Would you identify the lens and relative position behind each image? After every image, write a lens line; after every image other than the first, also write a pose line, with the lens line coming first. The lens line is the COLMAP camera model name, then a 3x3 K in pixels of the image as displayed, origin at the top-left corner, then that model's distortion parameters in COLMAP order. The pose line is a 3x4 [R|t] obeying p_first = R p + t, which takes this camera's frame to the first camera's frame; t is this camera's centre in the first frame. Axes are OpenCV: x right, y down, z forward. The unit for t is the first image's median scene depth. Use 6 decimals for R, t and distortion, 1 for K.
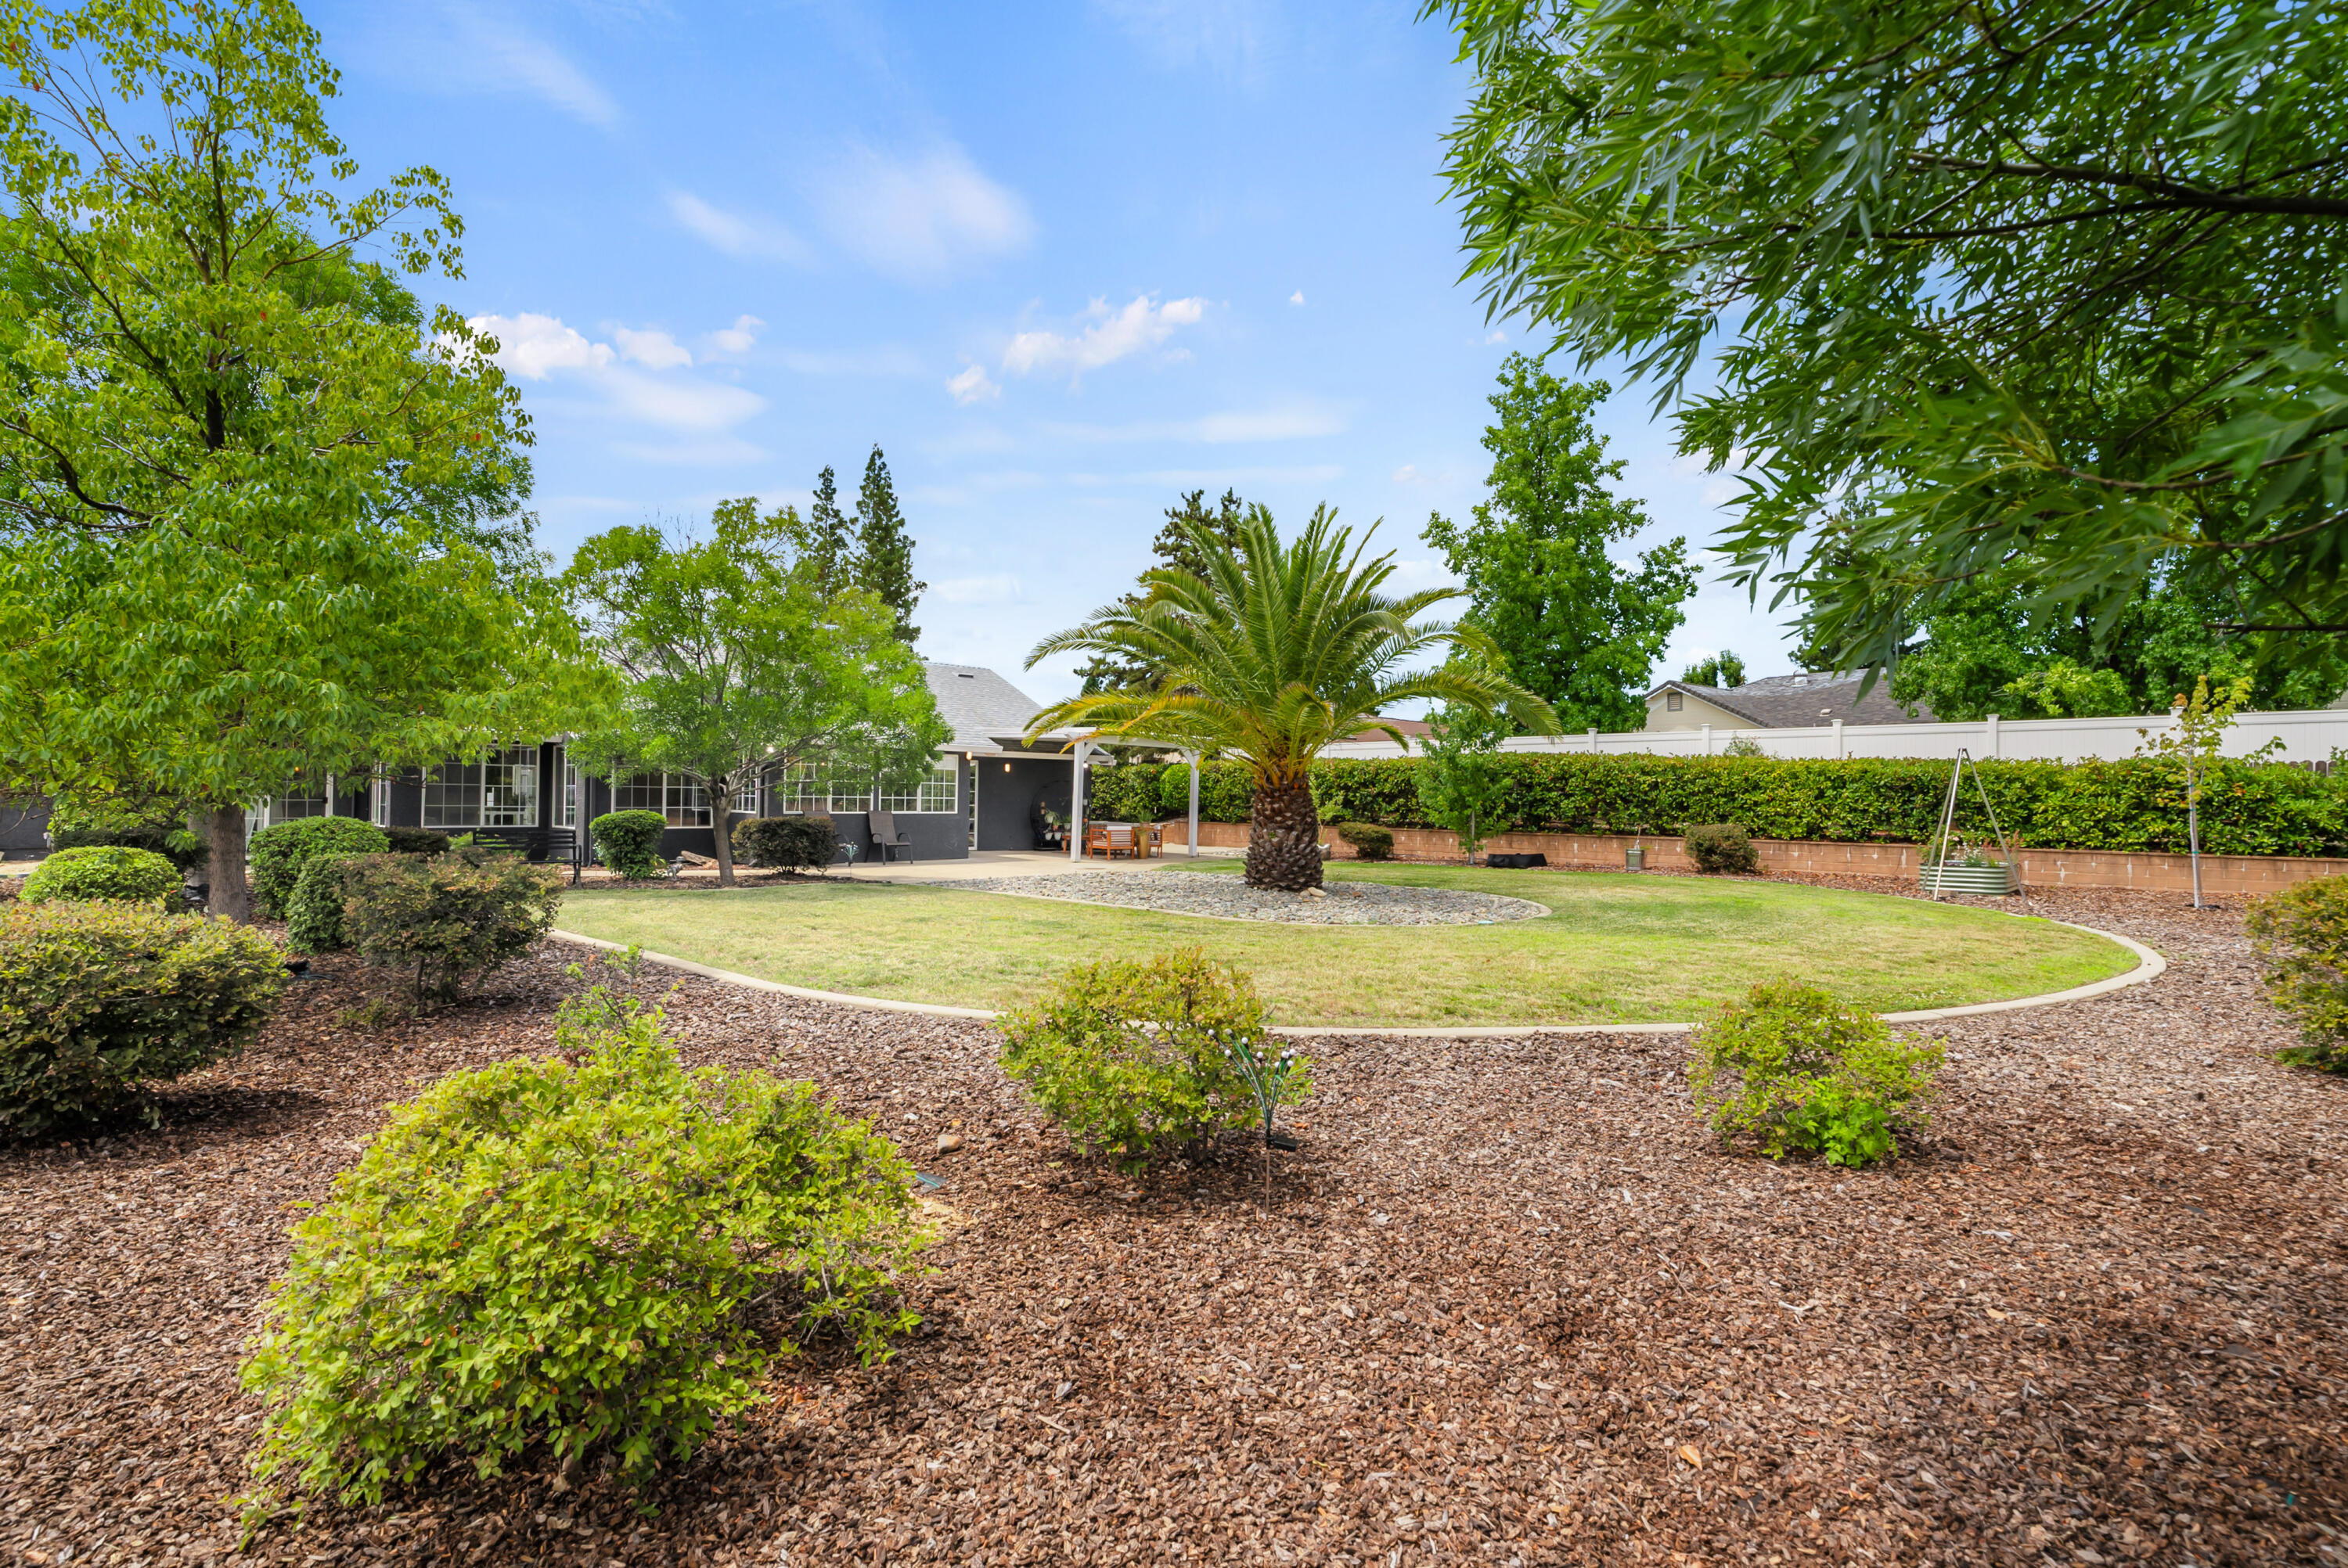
lens RADIAL K [[1089.1, 0, 1174.0], [0, 1089.1, 784.0], [0, 0, 1]] dist [-0.071473, 0.026368]
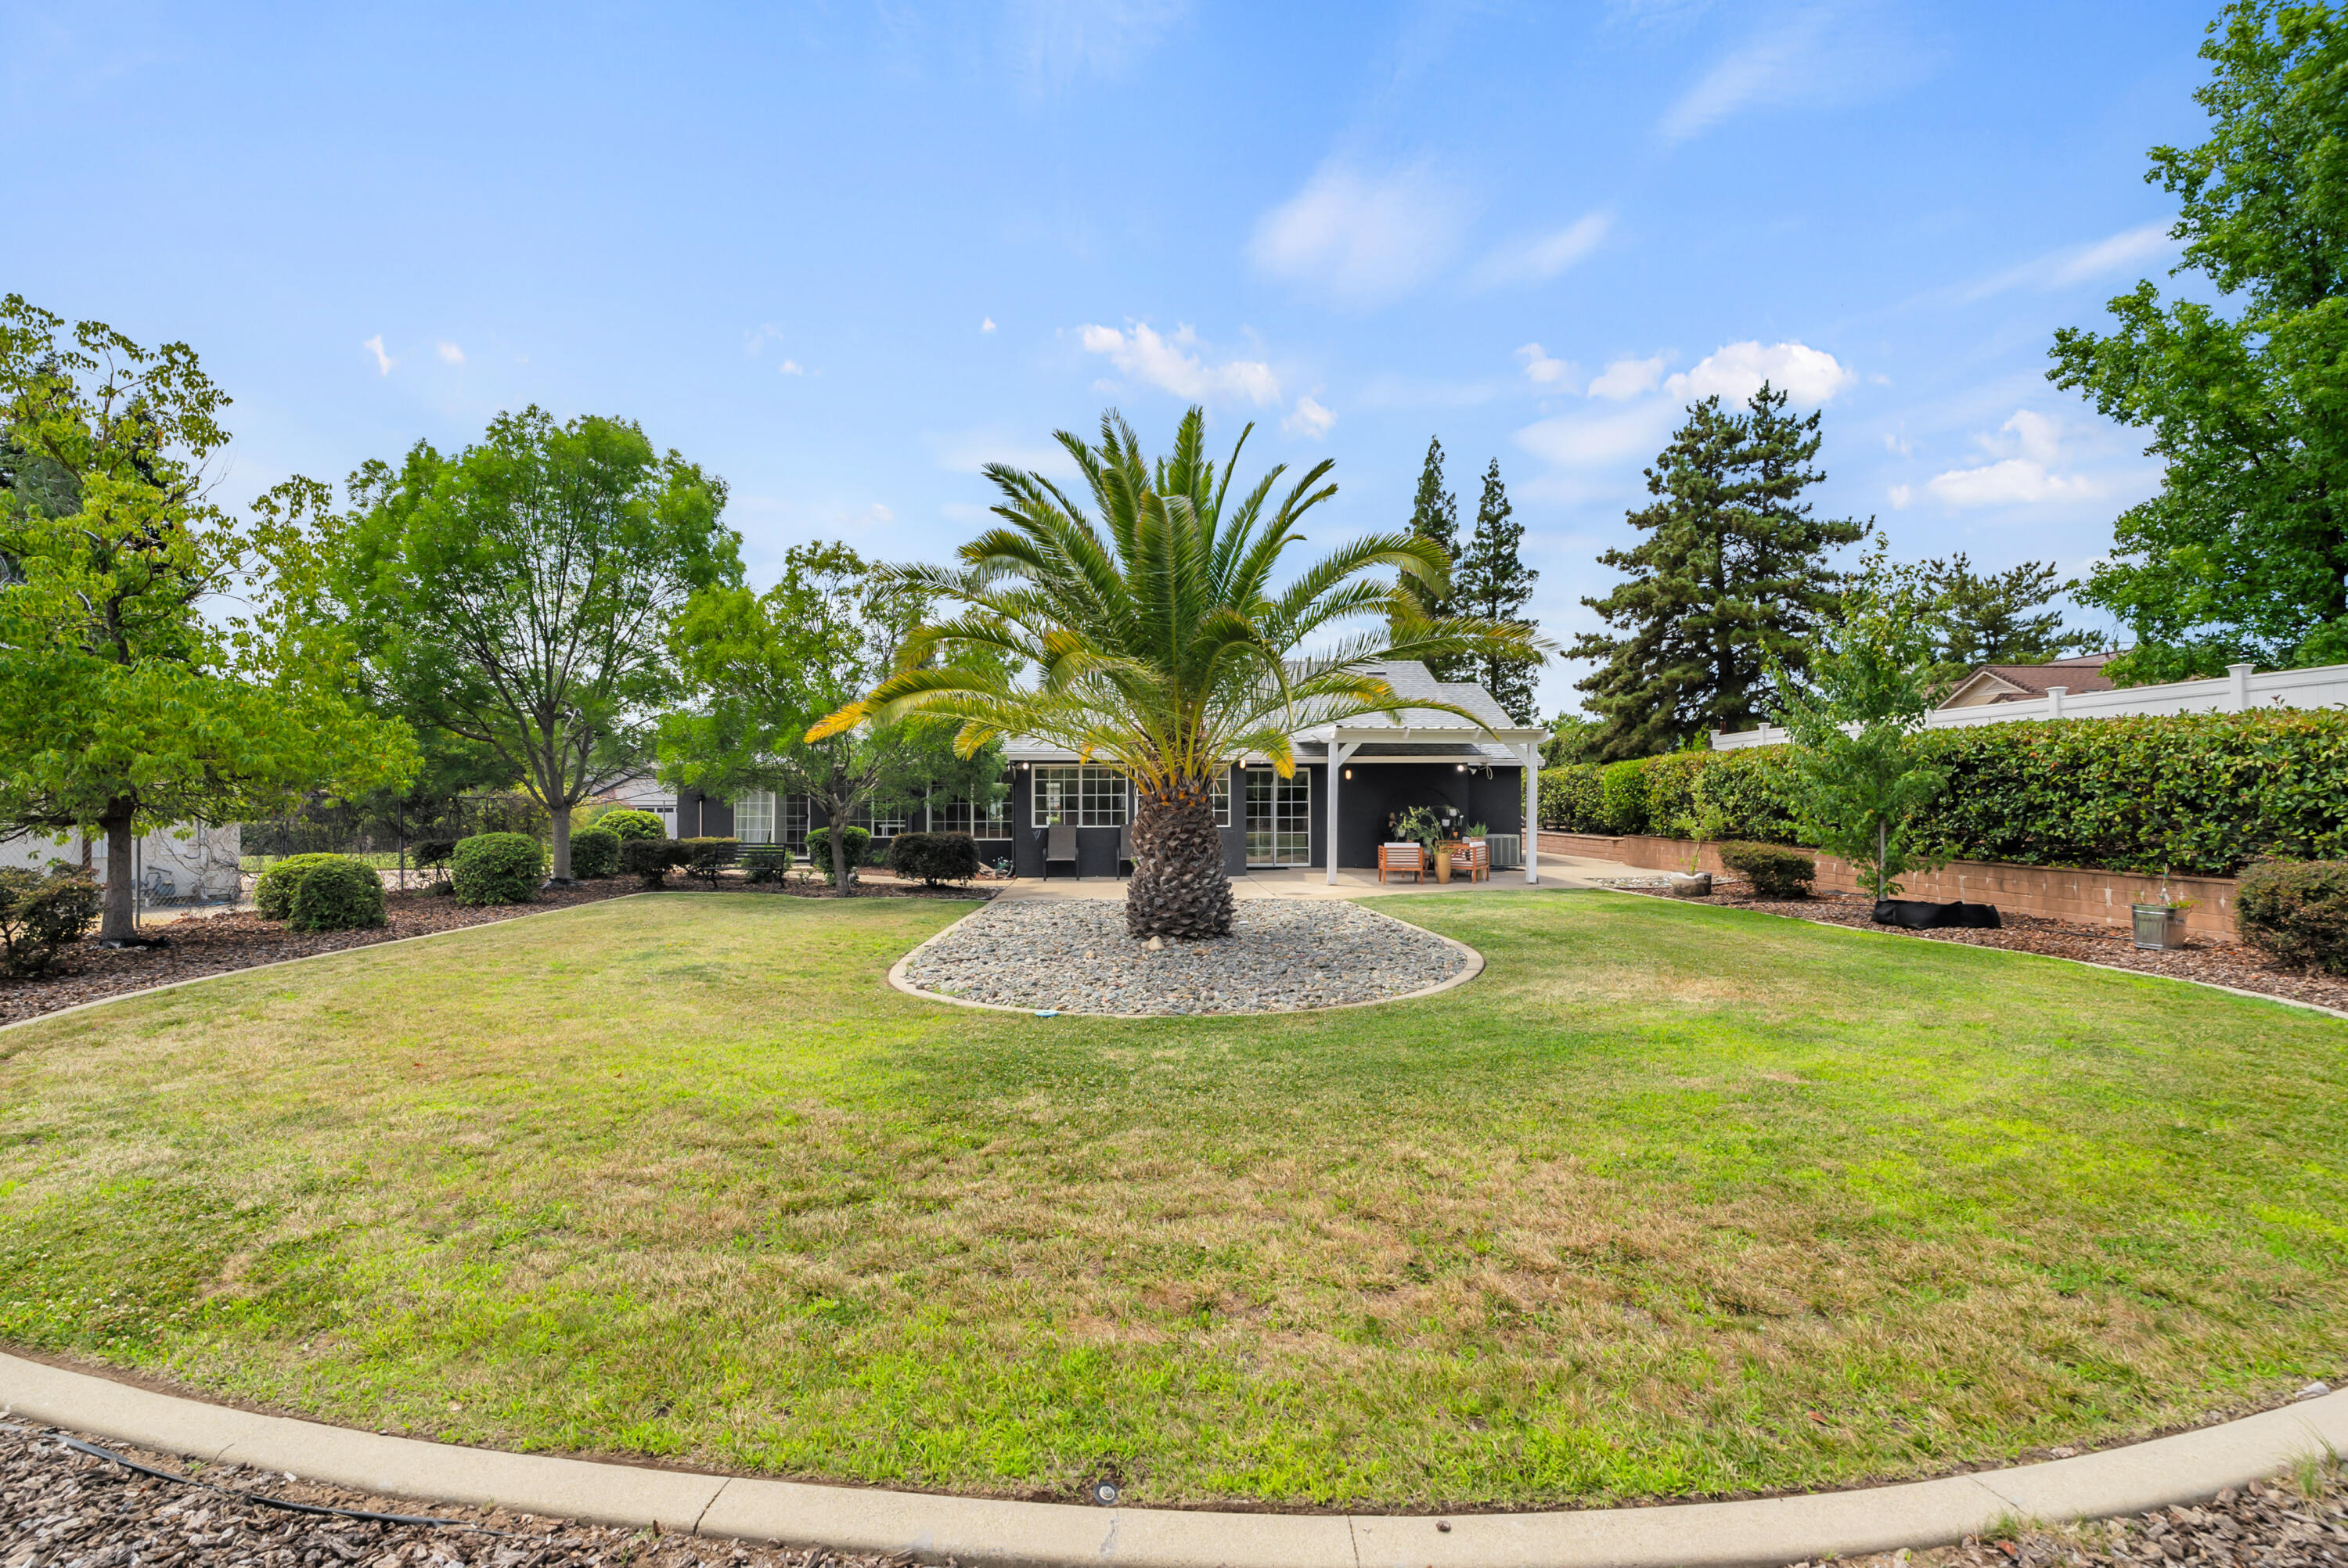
lens RADIAL K [[1089.1, 0, 1174.0], [0, 1089.1, 784.0], [0, 0, 1]] dist [-0.071473, 0.026368]
pose [[0.694885, -0.023248, -0.718745, 0.432695], [0.018569, 0.999724, -0.014383, 0.003068], [0.718881, -0.003352, 0.695125, 0.322494]]
